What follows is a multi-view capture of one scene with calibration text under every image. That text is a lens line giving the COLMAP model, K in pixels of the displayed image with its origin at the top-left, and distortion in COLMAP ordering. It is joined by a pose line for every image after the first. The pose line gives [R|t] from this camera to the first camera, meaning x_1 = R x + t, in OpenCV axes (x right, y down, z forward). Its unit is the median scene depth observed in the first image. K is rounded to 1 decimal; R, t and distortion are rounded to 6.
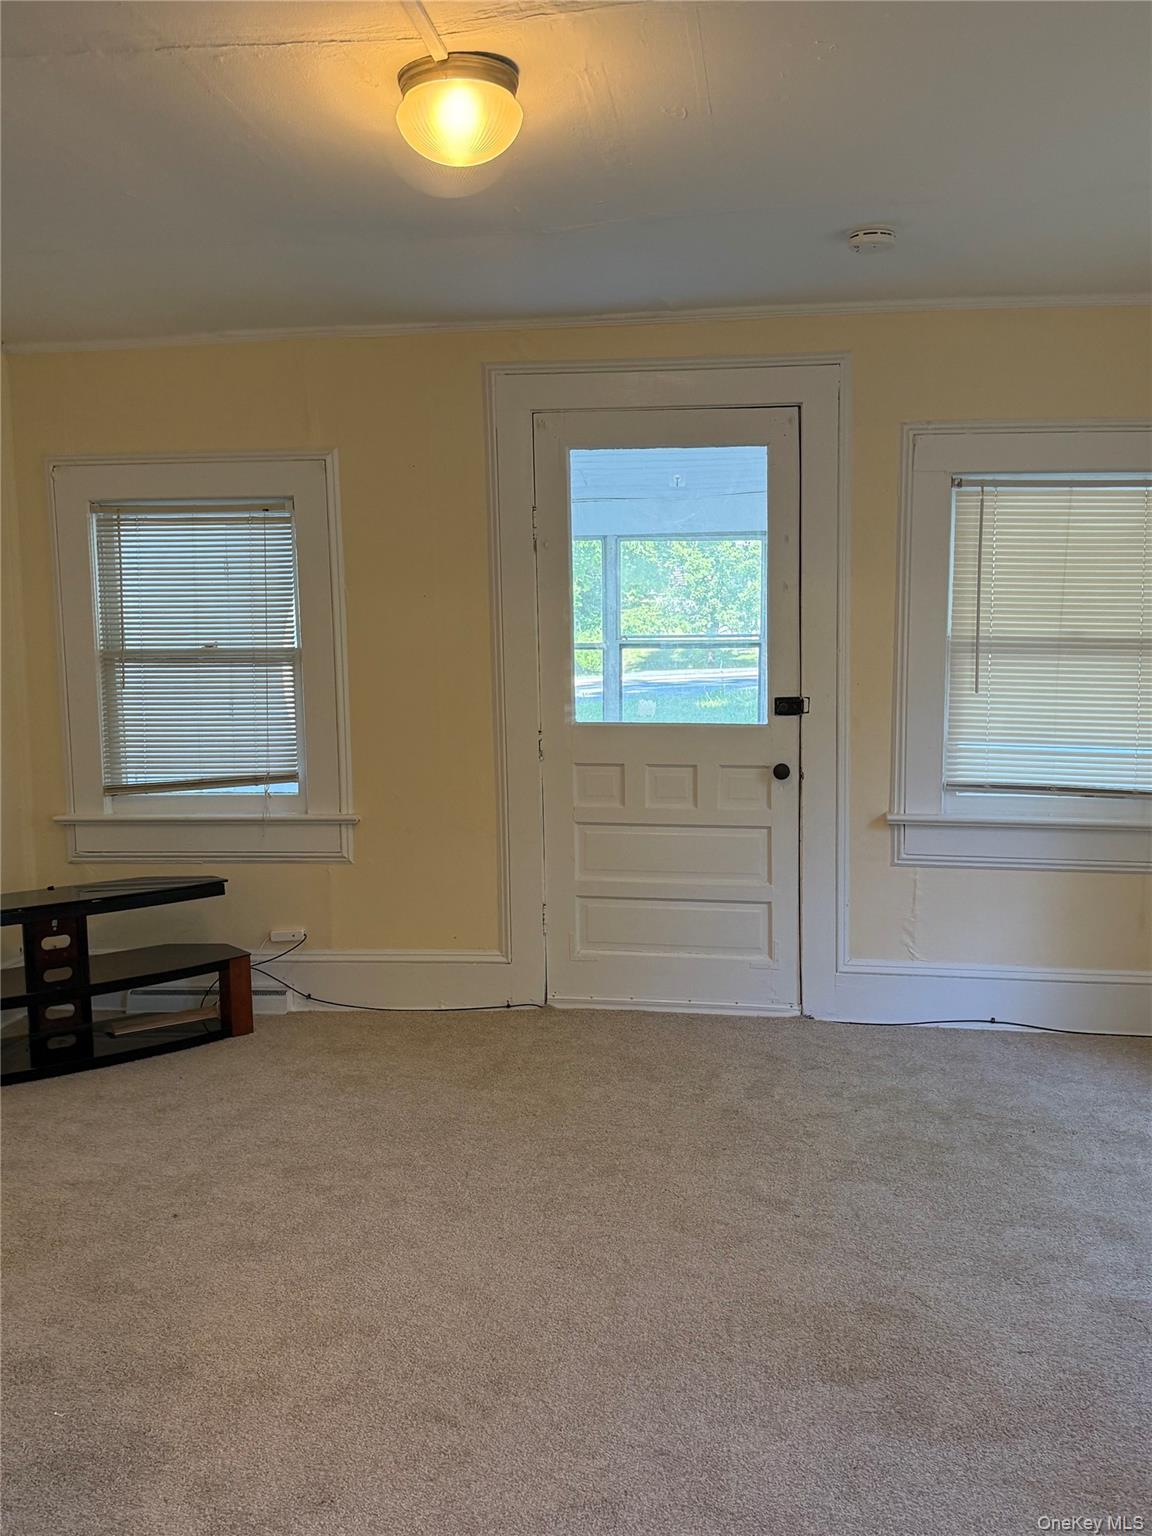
lens RADIAL K [[1379.9, 0, 573.2], [0, 1379.9, 773.5], [0, 0, 1]] dist [0.176372, -0.375217]
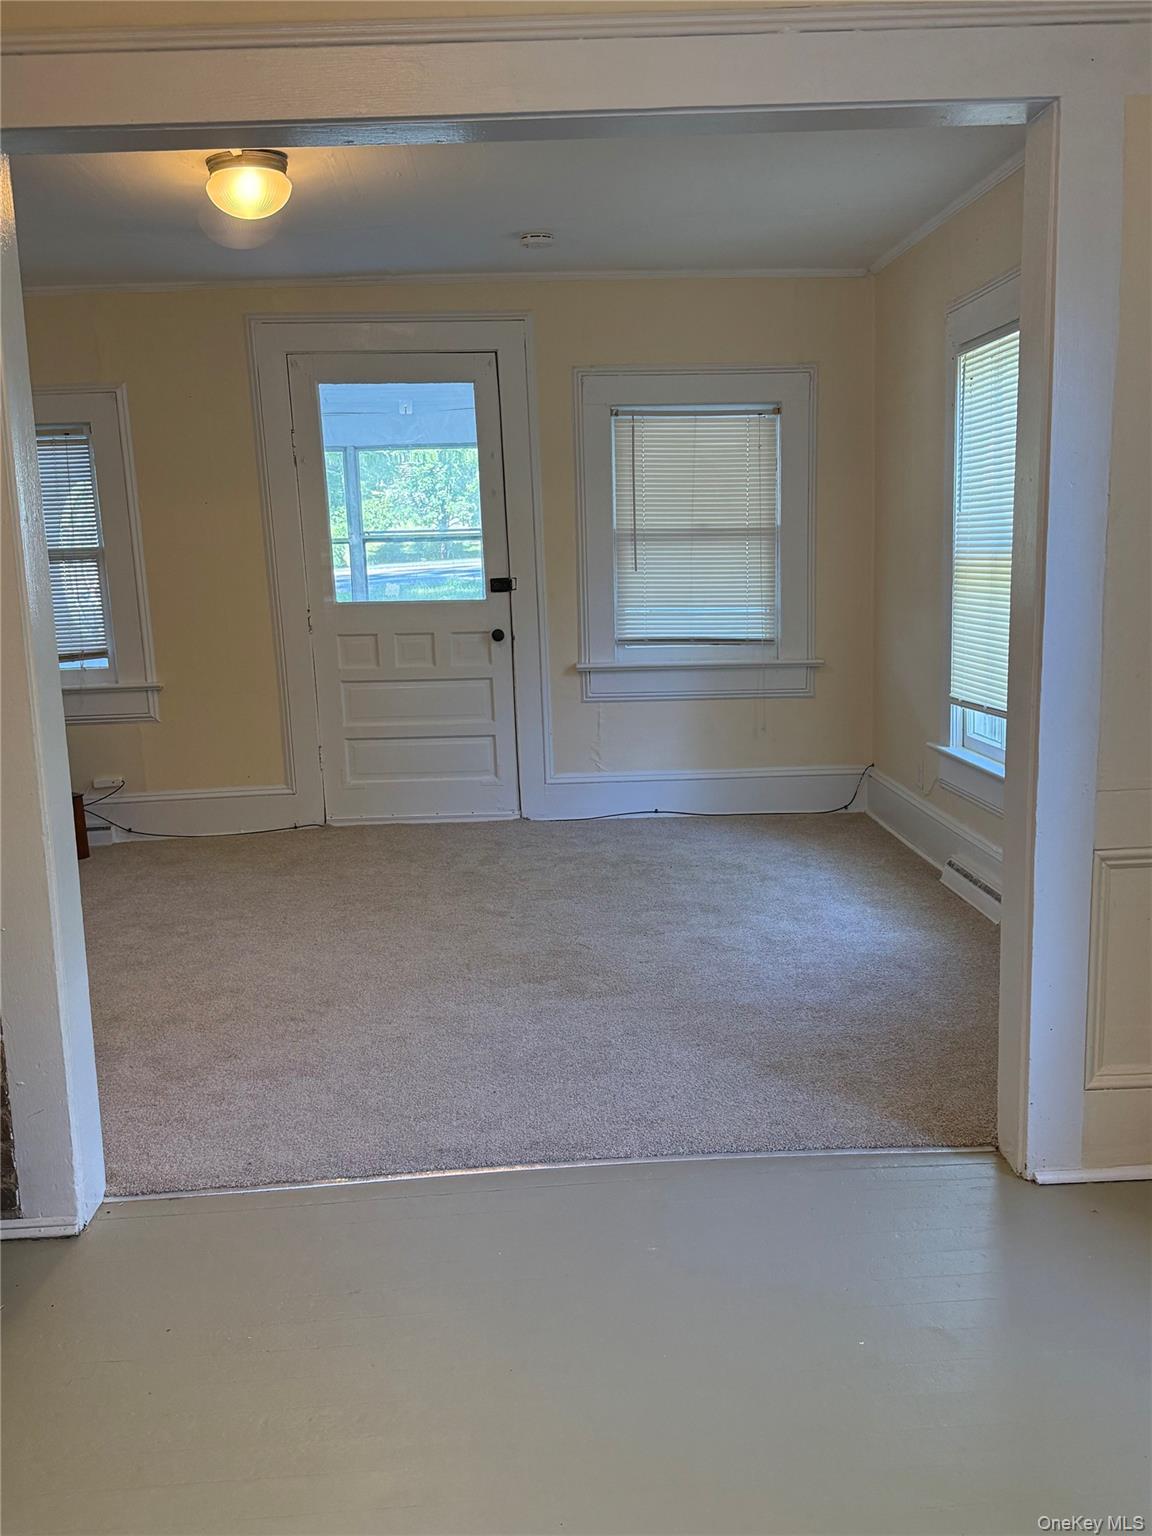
lens RADIAL K [[1379.9, 0, 573.2], [0, 1379.9, 773.5], [0, 0, 1]] dist [0.176372, -0.375217]
pose [[0.981573, -0.055841, 0.182748, -0.027718], [0.041730, 0.995907, 0.080170, 0.027292], [-0.186477, -0.071067, 0.979886, -0.316688]]
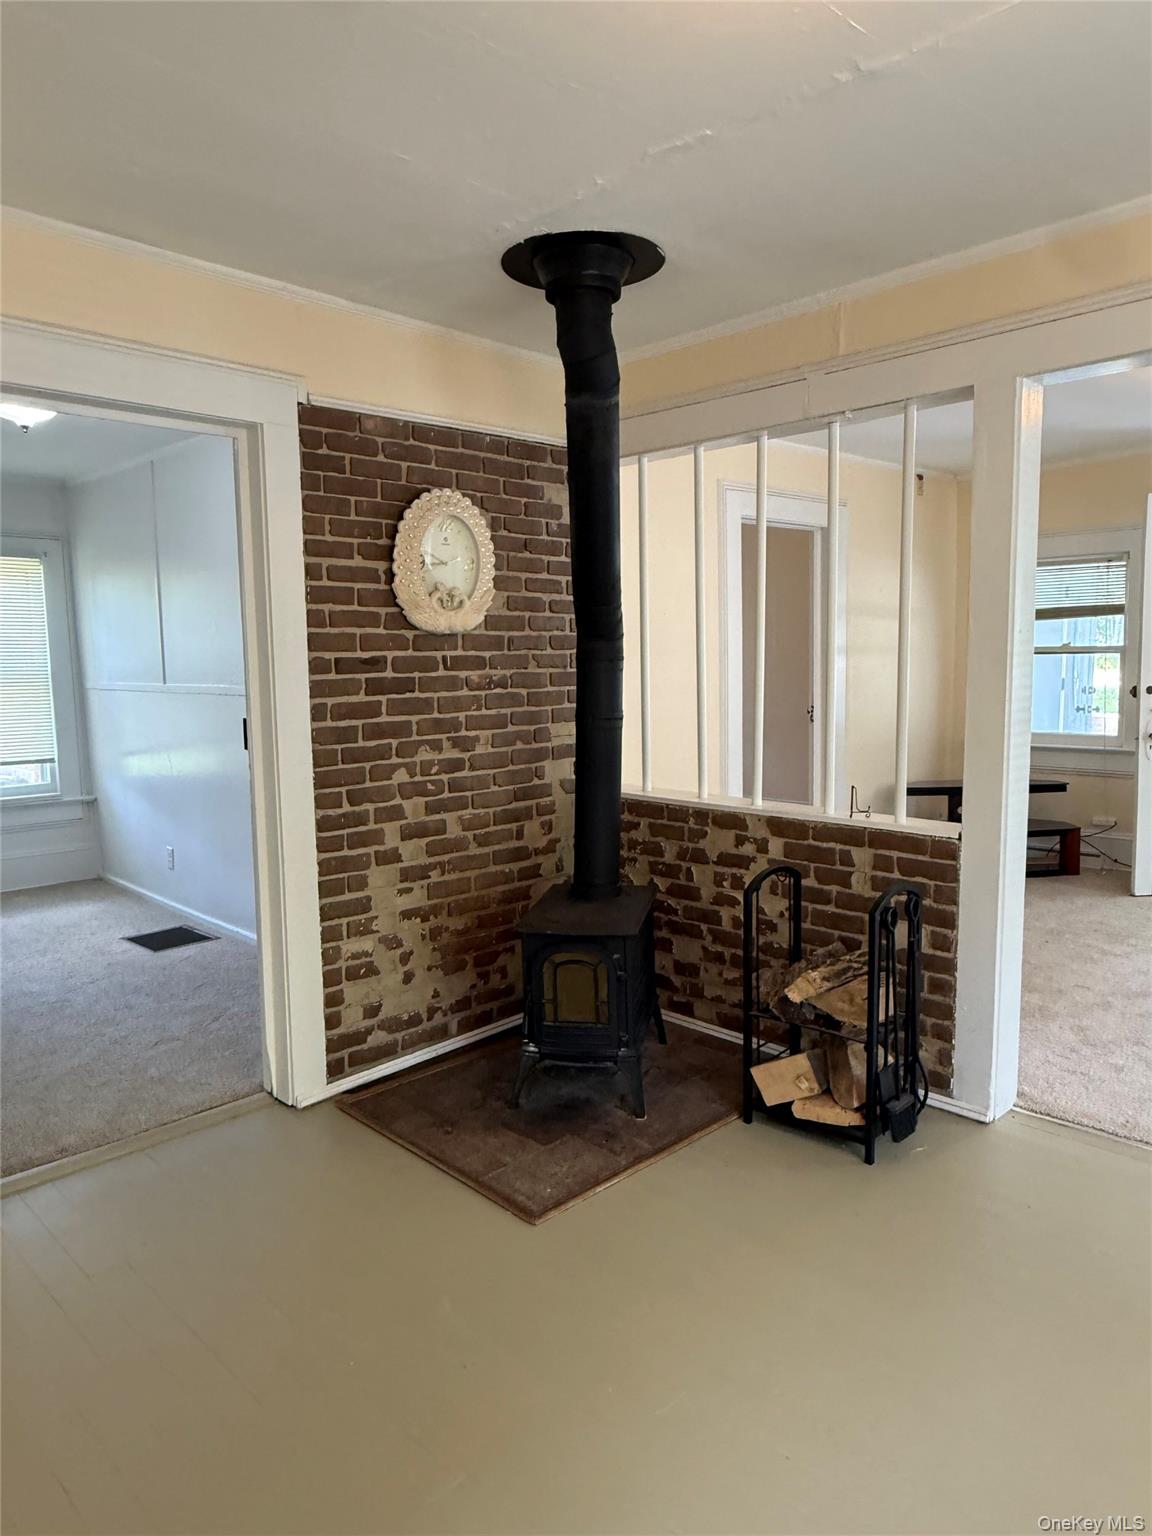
lens RADIAL K [[1032.4, 0, 565.2], [0, 1032.4, 772.4], [0, 0, 1]] dist [-0.000453, 0.002501]
pose [[0.791235, 0.067324, -0.607795, 0.027958], [-0.045106, 0.997639, 0.051786, 0.026075], [0.609846, -0.013560, 0.792404, -0.360260]]
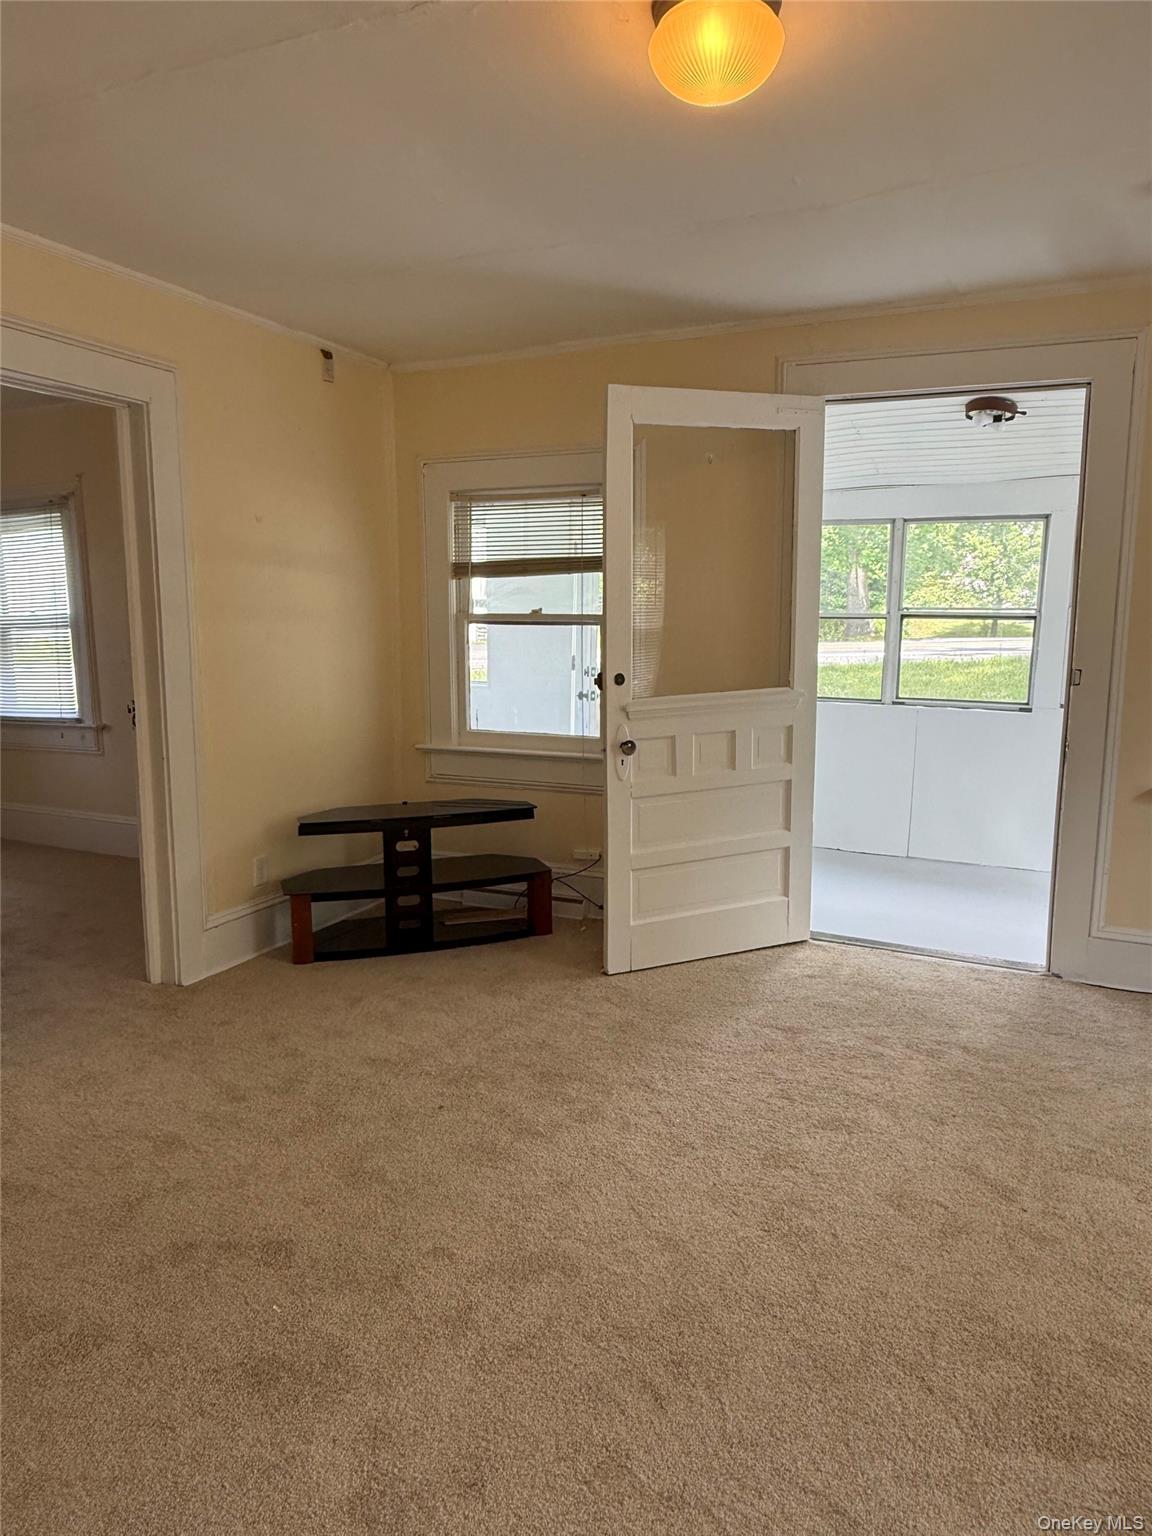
lens RADIAL K [[1032.4, 0, 565.2], [0, 1032.4, 772.4], [0, 0, 1]] dist [-0.000453, 0.002501]
pose [[0.957208, 0.060220, -0.283065, 0.025851], [-0.043106, 0.996867, 0.066312, -0.013292], [0.286172, -0.051272, 0.956805, 0.157554]]
